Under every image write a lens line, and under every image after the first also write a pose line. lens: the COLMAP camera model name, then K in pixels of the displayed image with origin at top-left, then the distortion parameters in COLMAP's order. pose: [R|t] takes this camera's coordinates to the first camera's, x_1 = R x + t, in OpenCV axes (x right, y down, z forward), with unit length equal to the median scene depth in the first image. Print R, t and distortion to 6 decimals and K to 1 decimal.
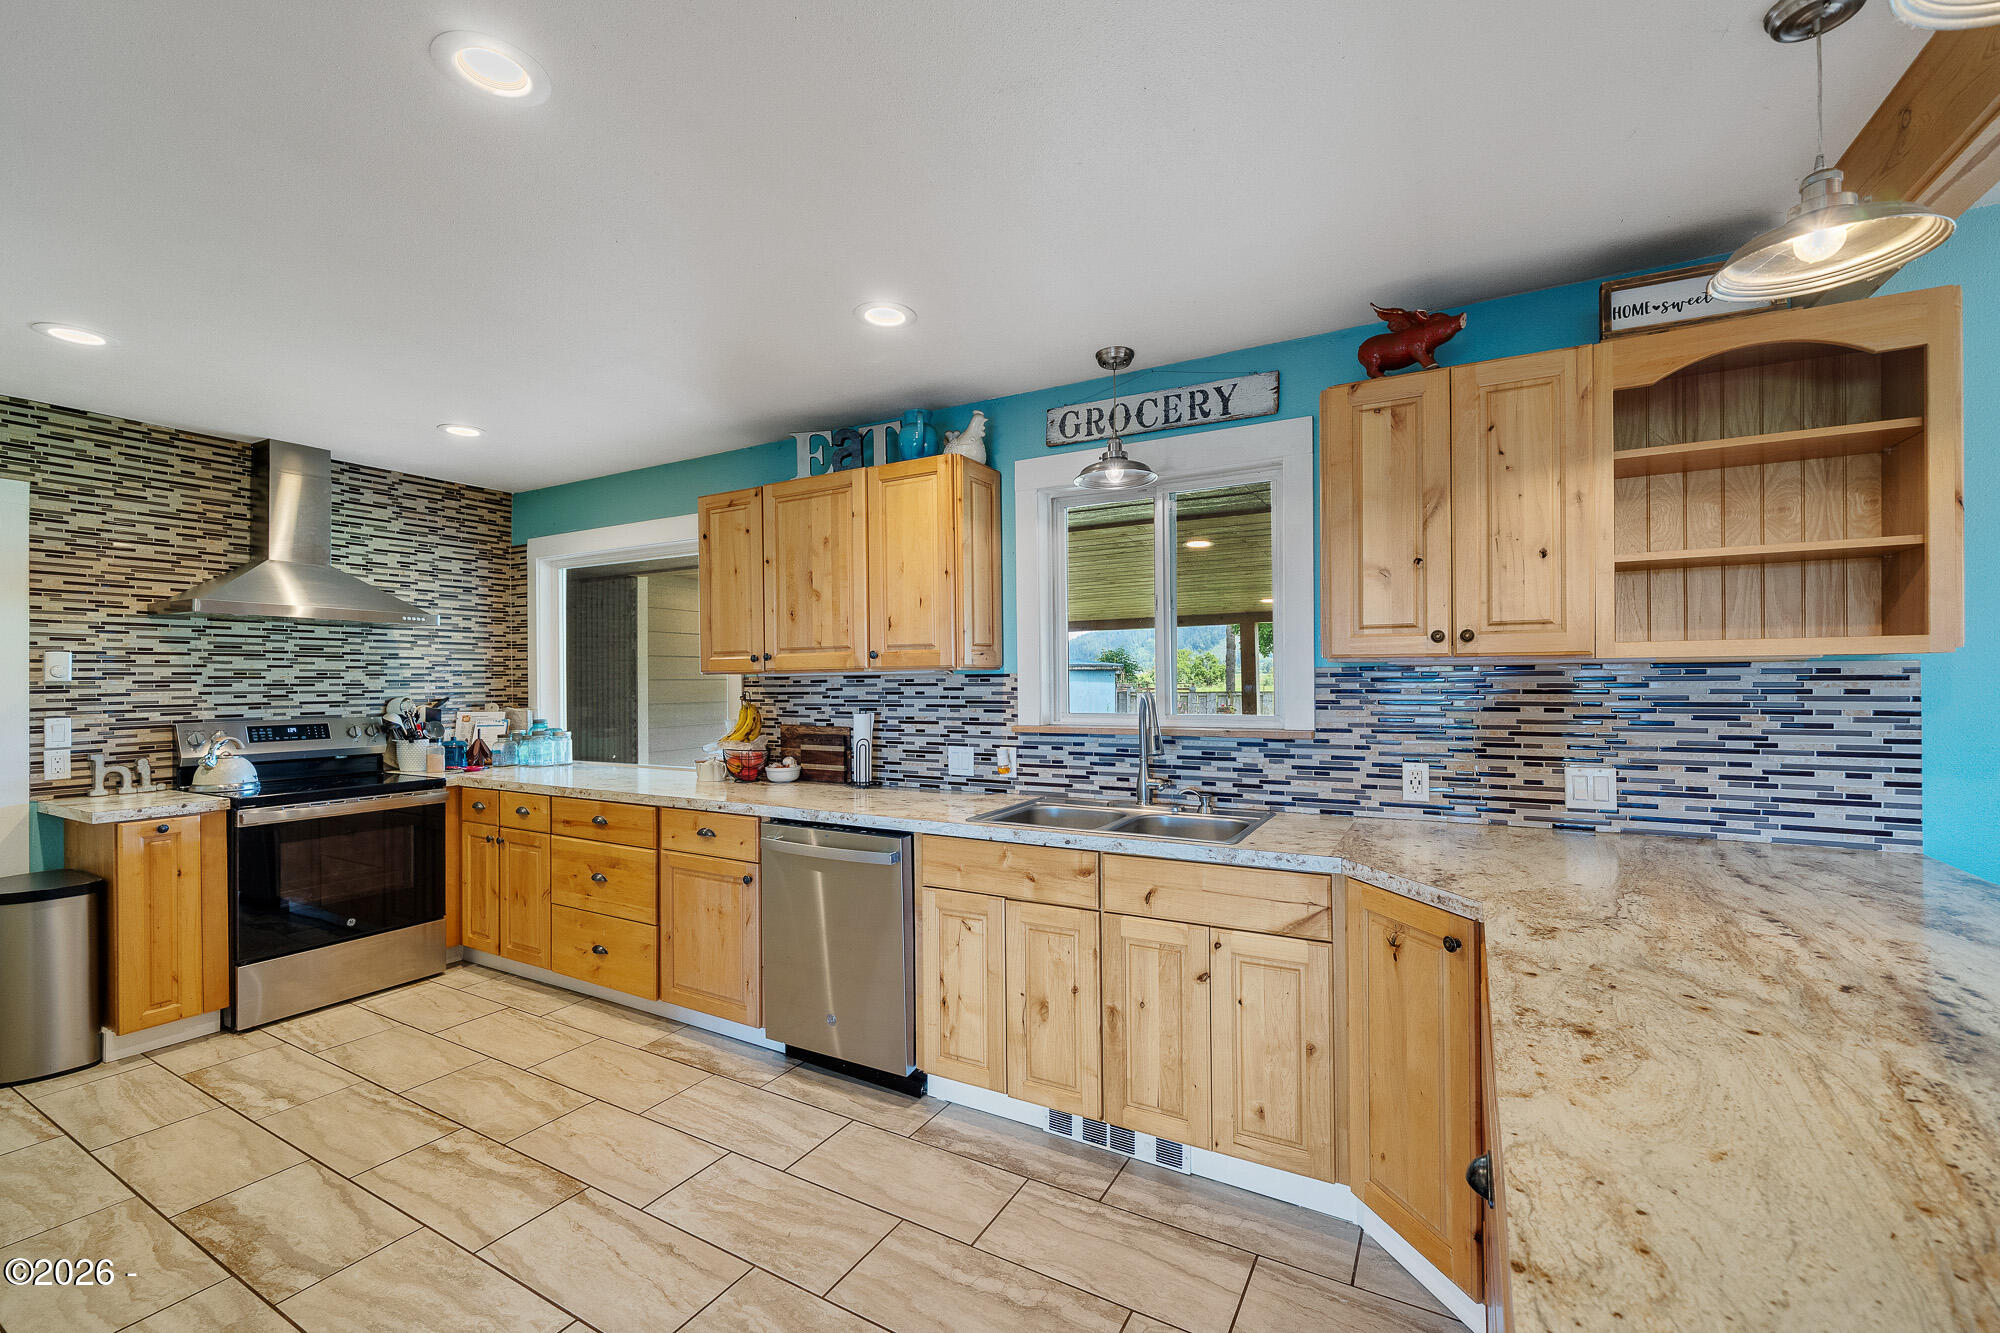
lens RADIAL K [[821.9, 0, 996.0], [0, 821.9, 679.1], [0, 0, 1]] dist [-0.000716, -0.000017]
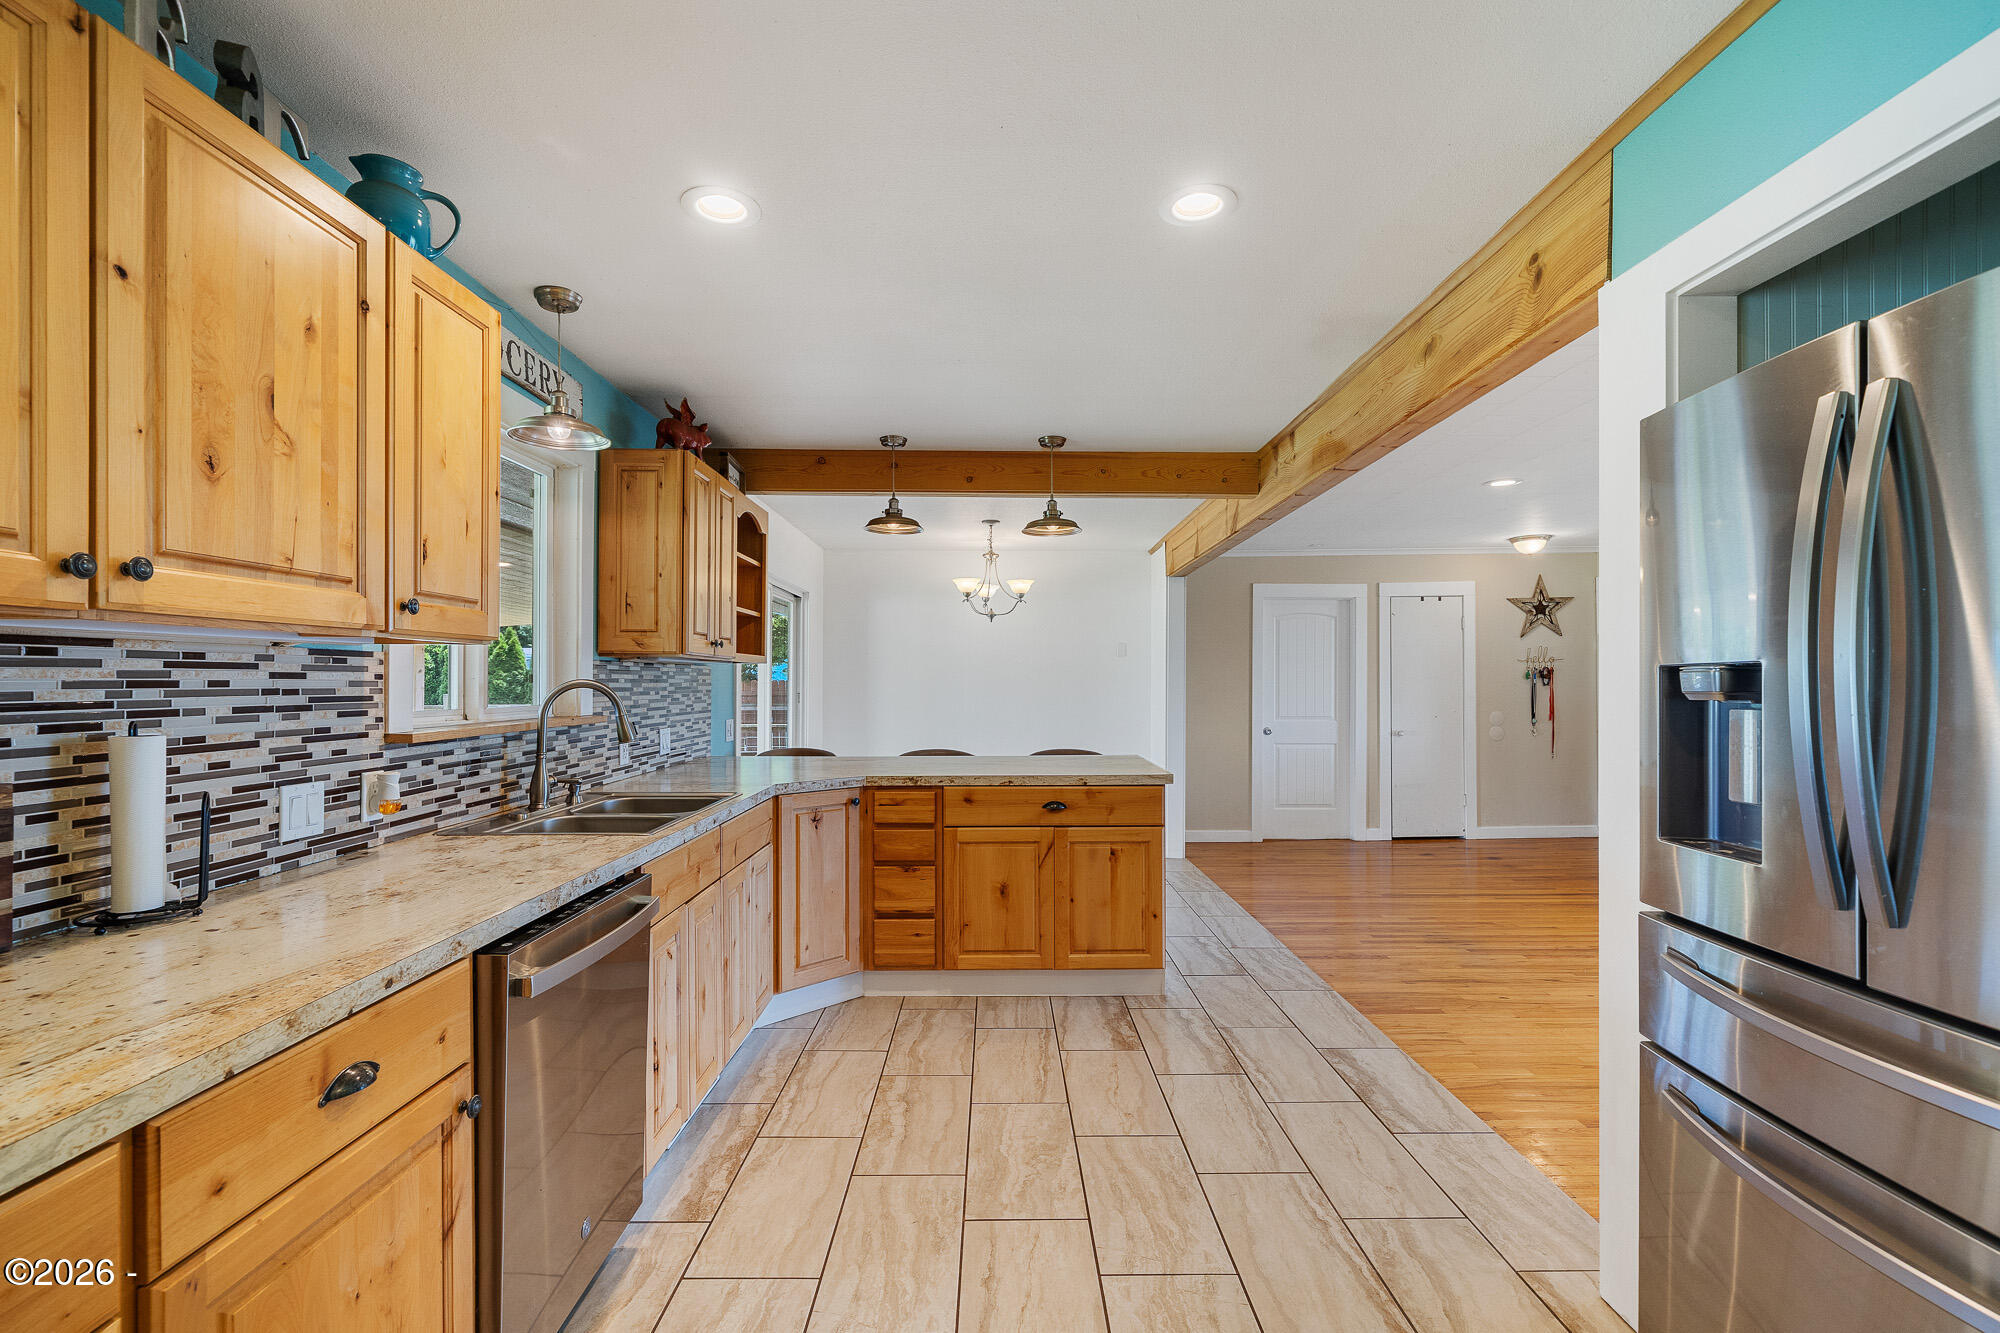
lens RADIAL K [[873.5, 0, 999.1], [0, 873.5, 674.2], [0, 0, 1]] dist [0.001578, 0.000536]
pose [[-0.492007, 0.014905, 0.870464, -0.765053], [0.002360, 0.999873, -0.015787, 0.021208], [-0.870588, -0.005713, -0.491979, 0.893318]]
